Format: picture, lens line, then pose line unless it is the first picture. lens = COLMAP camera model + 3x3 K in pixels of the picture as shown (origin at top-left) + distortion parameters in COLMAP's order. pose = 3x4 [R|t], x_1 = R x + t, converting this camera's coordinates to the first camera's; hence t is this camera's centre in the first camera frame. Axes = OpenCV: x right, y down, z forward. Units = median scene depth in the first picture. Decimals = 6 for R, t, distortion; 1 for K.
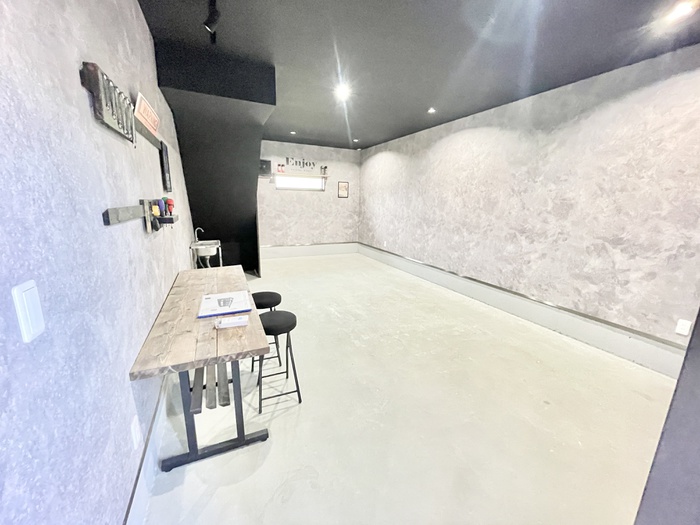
lens RADIAL K [[281.9, 0, 350.7], [0, 281.9, 261.6], [0, 0, 1]] dist [-0.002756, -0.000050]
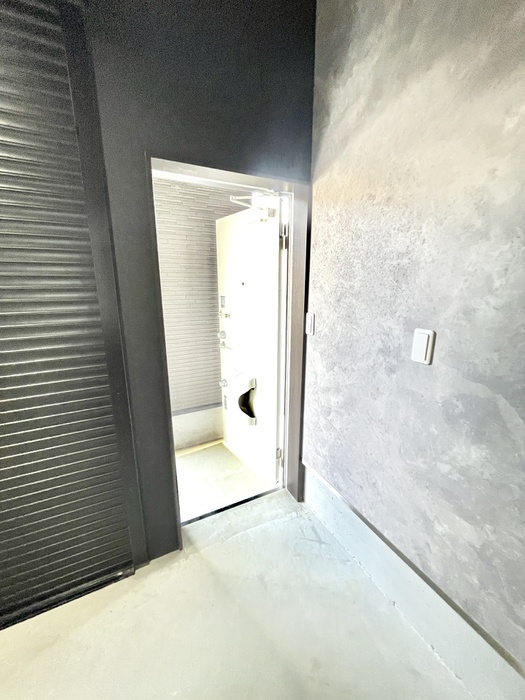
lens RADIAL K [[281.9, 0, 261.8], [0, 281.9, 351.7], [0, 0, 1]] dist [-0.002756, -0.000050]
pose [[0.999229, -0.031273, 0.023733, 0.610395], [0.030594, 0.999128, 0.028426, -0.121530], [-0.024601, -0.027678, 0.999314, 0.669458]]
